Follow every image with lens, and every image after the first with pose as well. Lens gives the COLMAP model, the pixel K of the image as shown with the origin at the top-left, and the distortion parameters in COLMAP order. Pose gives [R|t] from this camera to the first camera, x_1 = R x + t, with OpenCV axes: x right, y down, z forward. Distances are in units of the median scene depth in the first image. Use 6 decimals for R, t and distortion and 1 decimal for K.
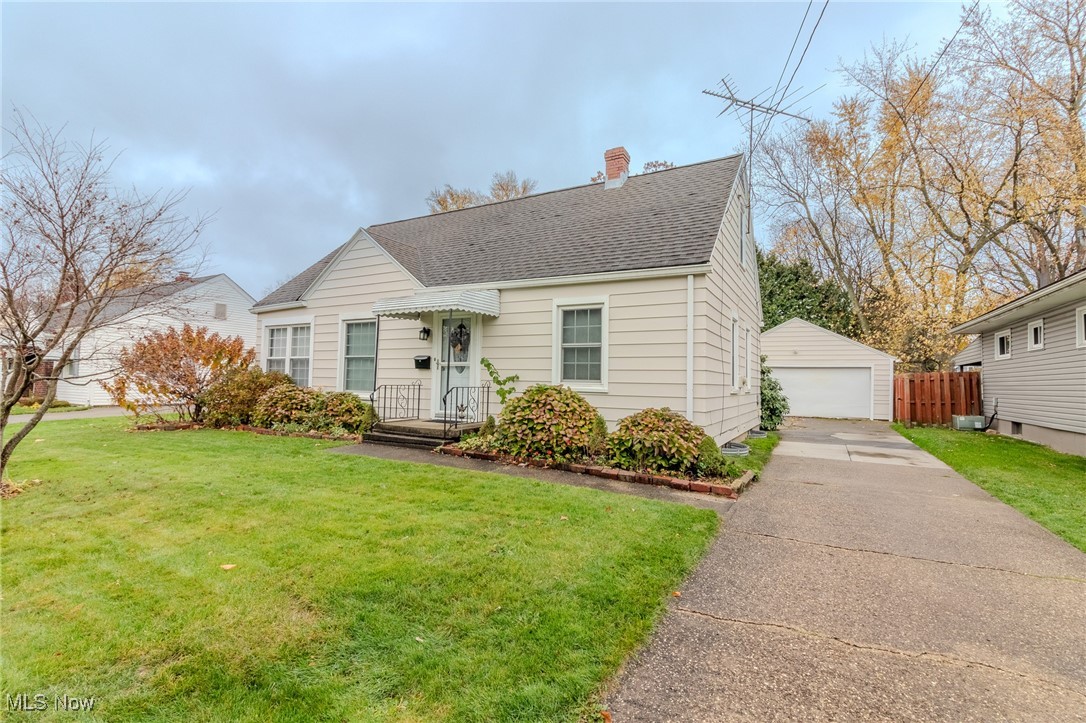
lens RADIAL K [[530.2, 0, 571.5], [0, 530.2, 354.1], [0, 0, 1]] dist [0.005230, -0.000926]
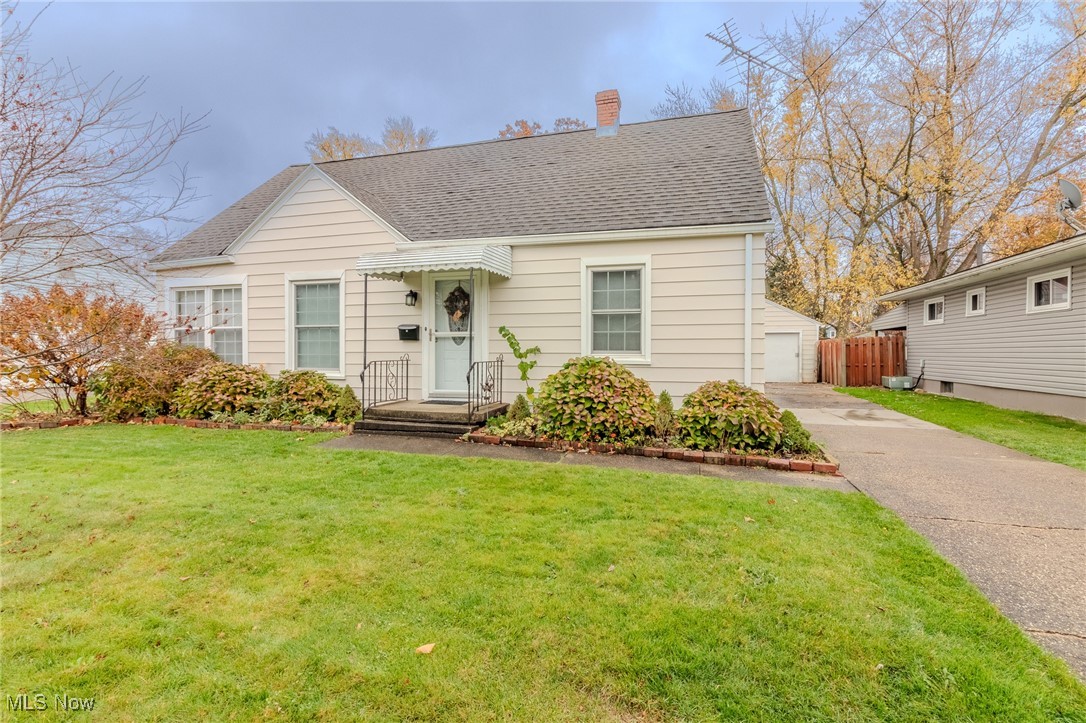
lens RADIAL K [[530.2, 0, 540.8], [0, 530.2, 355.2], [0, 0, 1]] dist [0.005230, -0.000926]
pose [[0.975429, -0.019168, 0.219480, -0.277396], [0.005201, 0.997934, 0.064040, -0.001324], [-0.220255, -0.061324, 0.973513, 0.151576]]
